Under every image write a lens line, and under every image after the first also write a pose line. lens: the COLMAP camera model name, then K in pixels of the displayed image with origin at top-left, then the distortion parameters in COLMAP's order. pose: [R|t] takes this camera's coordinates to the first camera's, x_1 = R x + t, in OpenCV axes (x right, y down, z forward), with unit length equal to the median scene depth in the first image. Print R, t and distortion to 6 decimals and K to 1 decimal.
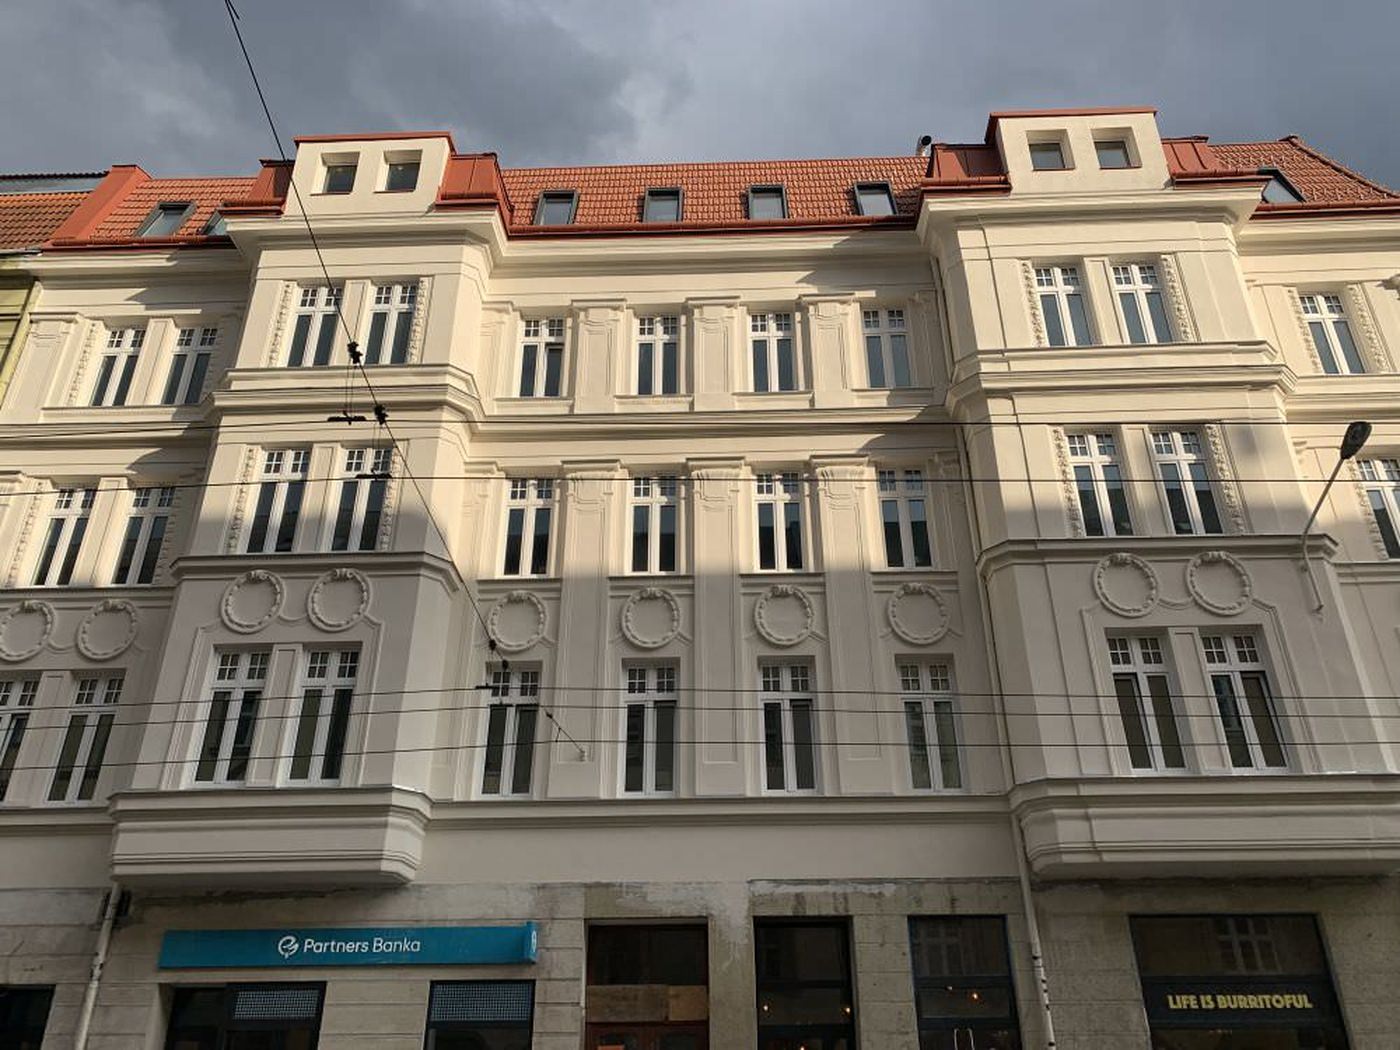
lens RADIAL K [[1055.8, 0, 692.6], [0, 1055.8, 495.8], [0, 0, 1]] dist [0.065570, -0.051708]
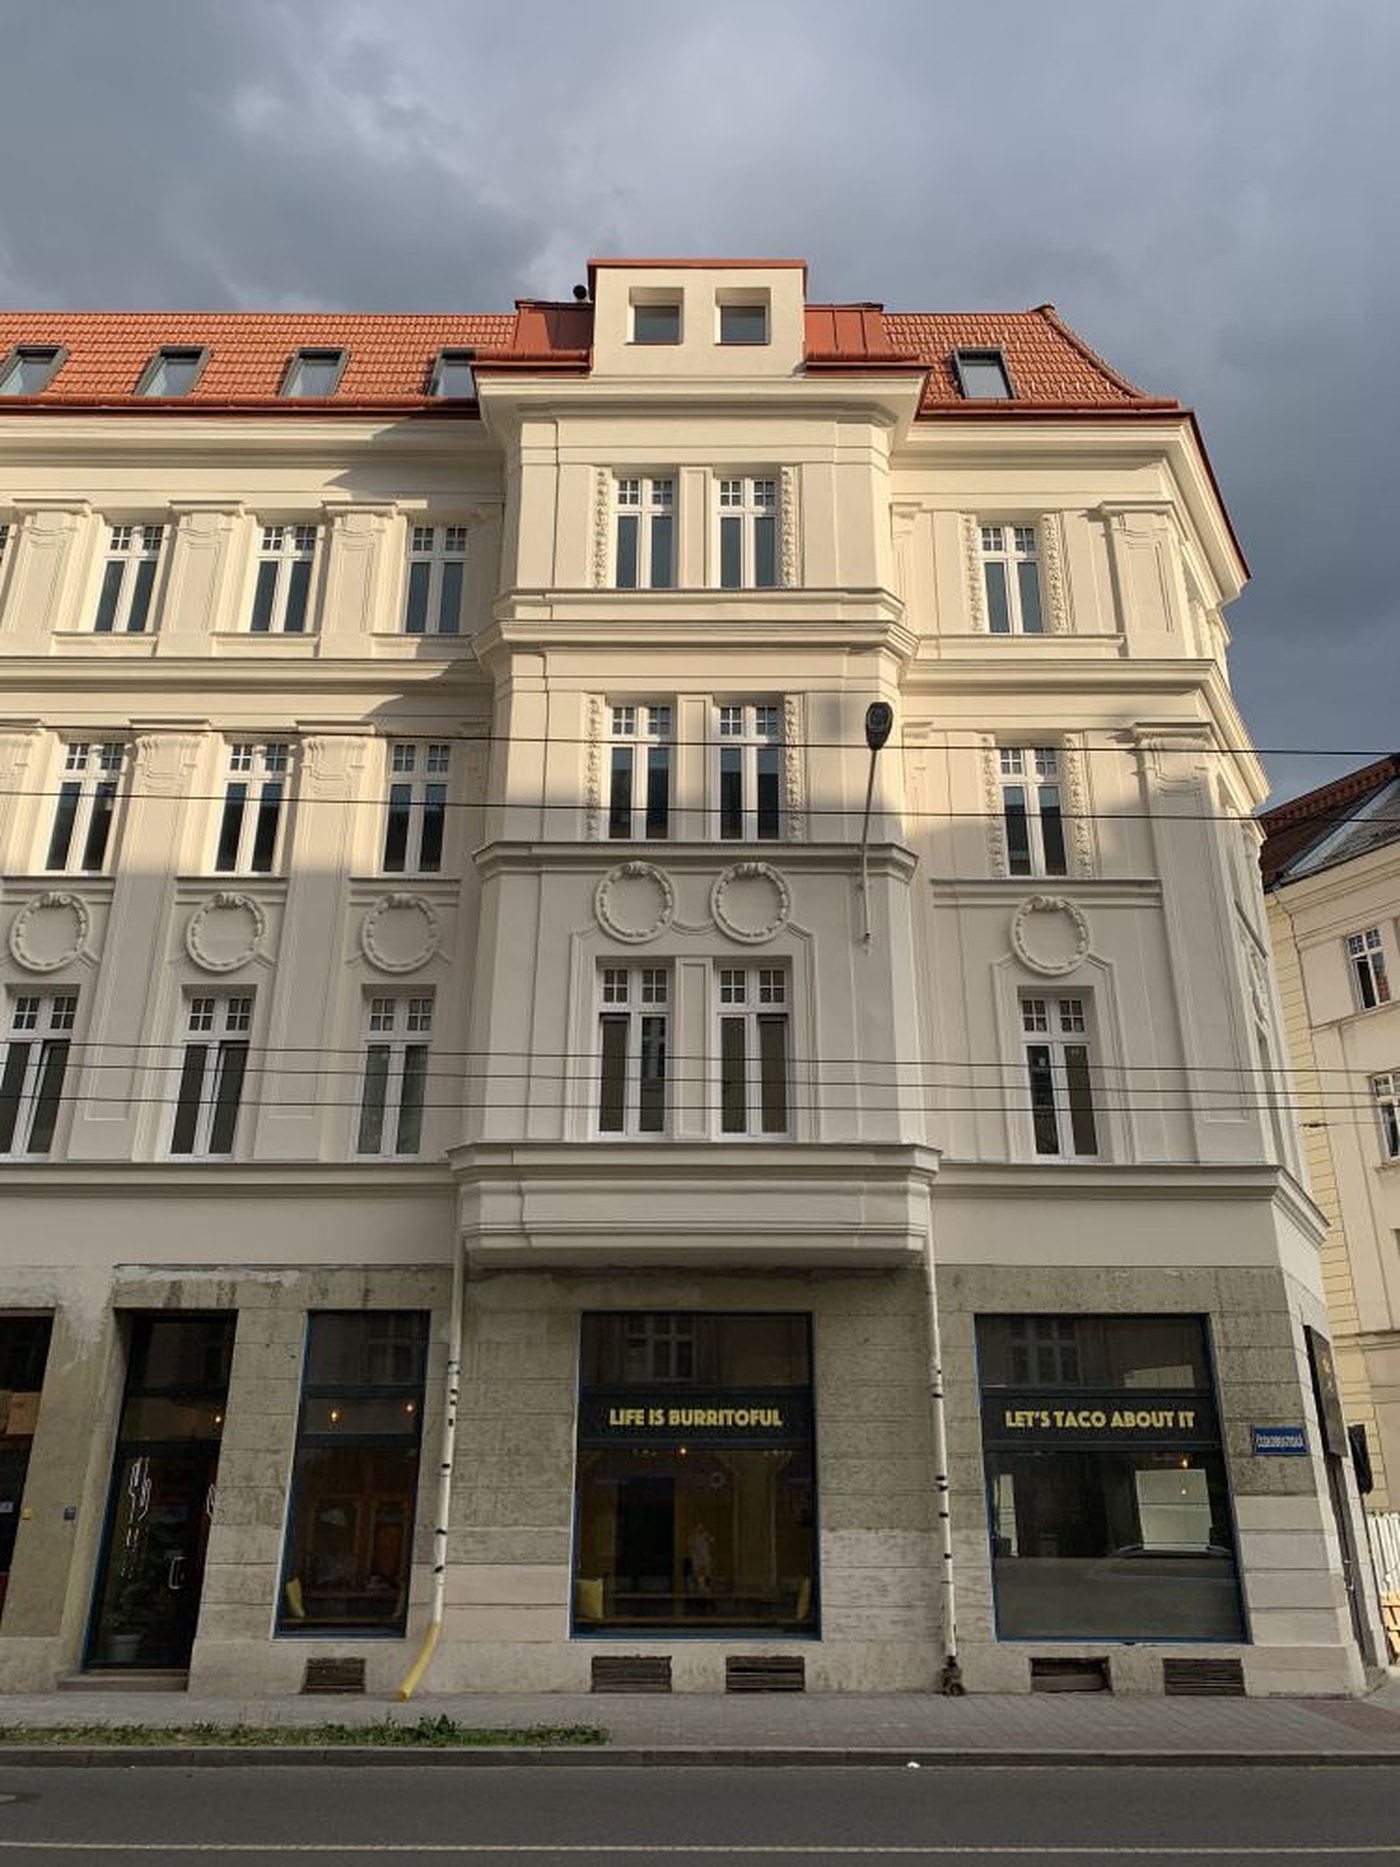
lens RADIAL K [[1408.0, 0, 757.4], [0, 1408.0, 903.0], [0, 0, 1]] dist [0.065570, -0.051708]
pose [[0.999655, 0.025565, 0.006104, 0.442977], [-0.026016, 0.995481, 0.091331, -0.010765], [-0.003742, -0.091458, 0.995802, -0.021453]]
